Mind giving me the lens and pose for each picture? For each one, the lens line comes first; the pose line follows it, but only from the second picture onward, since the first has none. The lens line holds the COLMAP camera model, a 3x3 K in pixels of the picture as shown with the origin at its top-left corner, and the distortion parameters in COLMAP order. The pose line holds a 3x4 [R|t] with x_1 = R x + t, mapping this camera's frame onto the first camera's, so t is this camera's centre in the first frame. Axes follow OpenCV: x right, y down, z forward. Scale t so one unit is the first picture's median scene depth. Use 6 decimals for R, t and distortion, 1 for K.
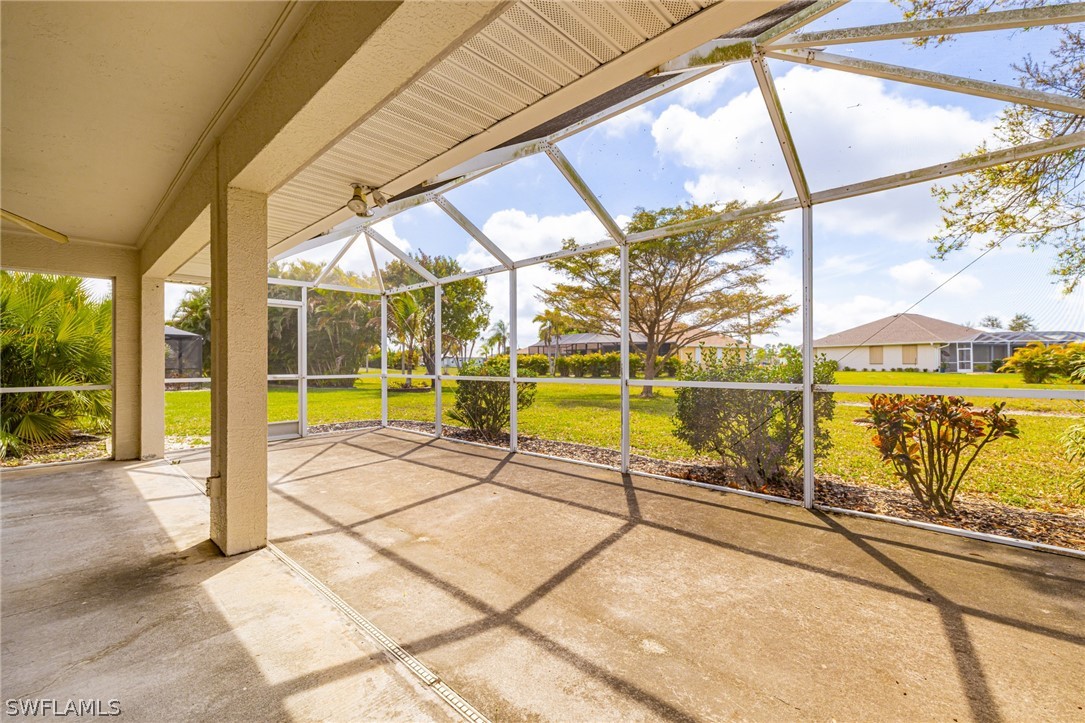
lens RADIAL K [[463.0, 0, 542.0], [0, 463.0, 362.1], [0, 0, 1]] dist [0.006782, -0.000817]
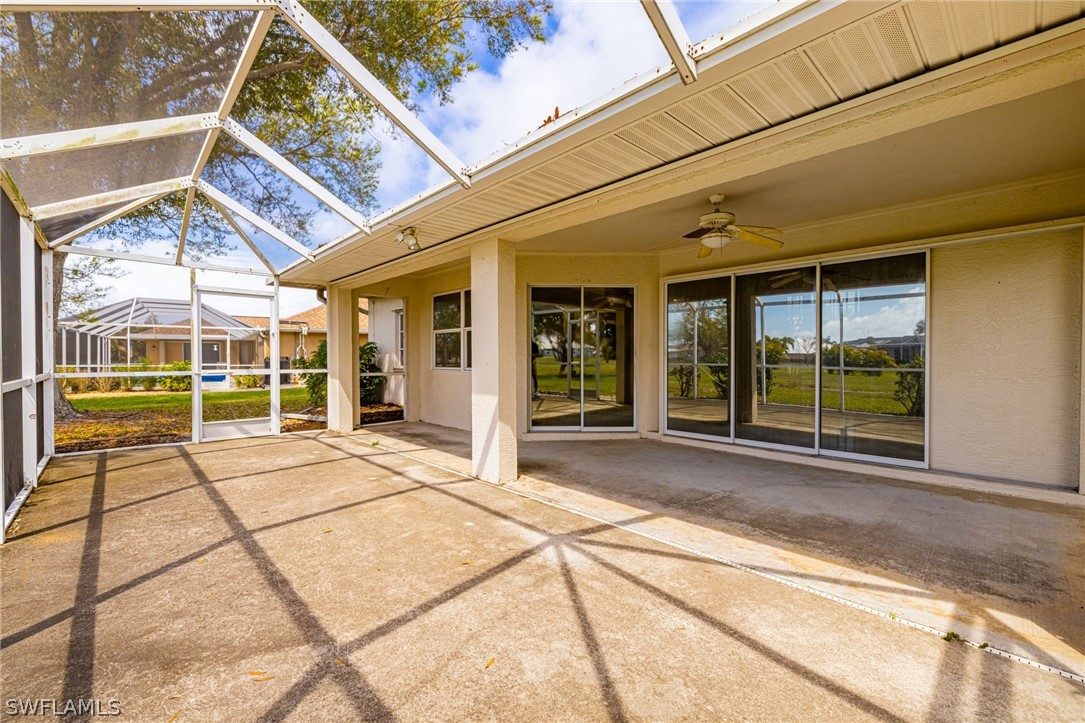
lens RADIAL K [[463.0, 0, 543.3], [0, 463.0, 360.5], [0, 0, 1]] dist [0.006782, -0.000817]
pose [[-0.998267, 0.008278, 0.058254, -0.759921], [0.008431, 0.999962, 0.002379, 0.004877], [-0.058232, 0.002866, -0.998299, 2.088661]]
